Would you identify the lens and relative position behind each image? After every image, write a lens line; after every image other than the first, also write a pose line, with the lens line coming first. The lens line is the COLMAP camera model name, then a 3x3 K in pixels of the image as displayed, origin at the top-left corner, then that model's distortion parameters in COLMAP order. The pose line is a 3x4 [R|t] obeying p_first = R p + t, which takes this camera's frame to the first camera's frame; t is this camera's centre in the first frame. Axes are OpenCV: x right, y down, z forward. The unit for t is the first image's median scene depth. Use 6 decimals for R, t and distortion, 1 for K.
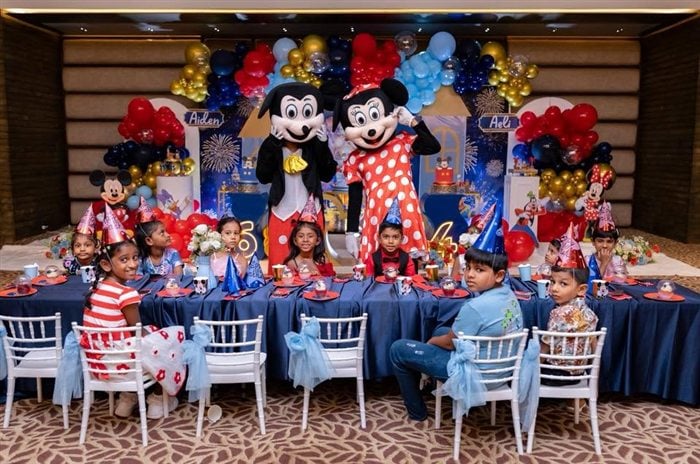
lens RADIAL K [[650.9, 0, 347.8], [0, 650.9, 237.8], [0, 0, 1]] dist [-0.020559, 0.006837]
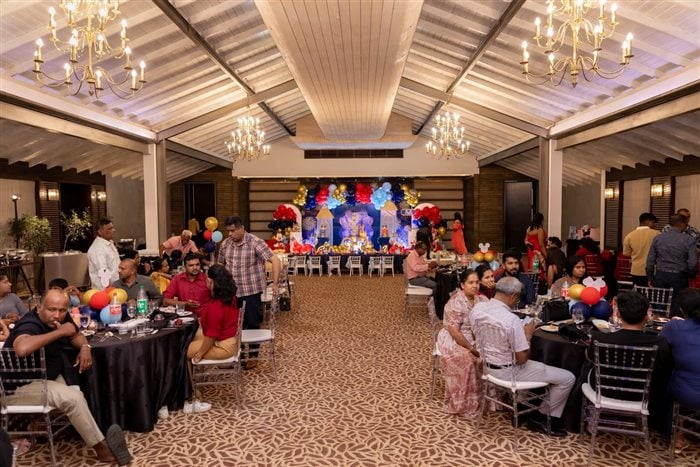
lens RADIAL K [[473.5, 0, 357.1], [0, 473.5, 231.5], [0, 0, 1]] dist [-0.004612, 0.000357]
pose [[0.999961, -0.008724, -0.001647, 0.013378], [0.008545, 0.996066, -0.088200, 0.087934], [0.002410, 0.088183, 0.996101, -1.054986]]
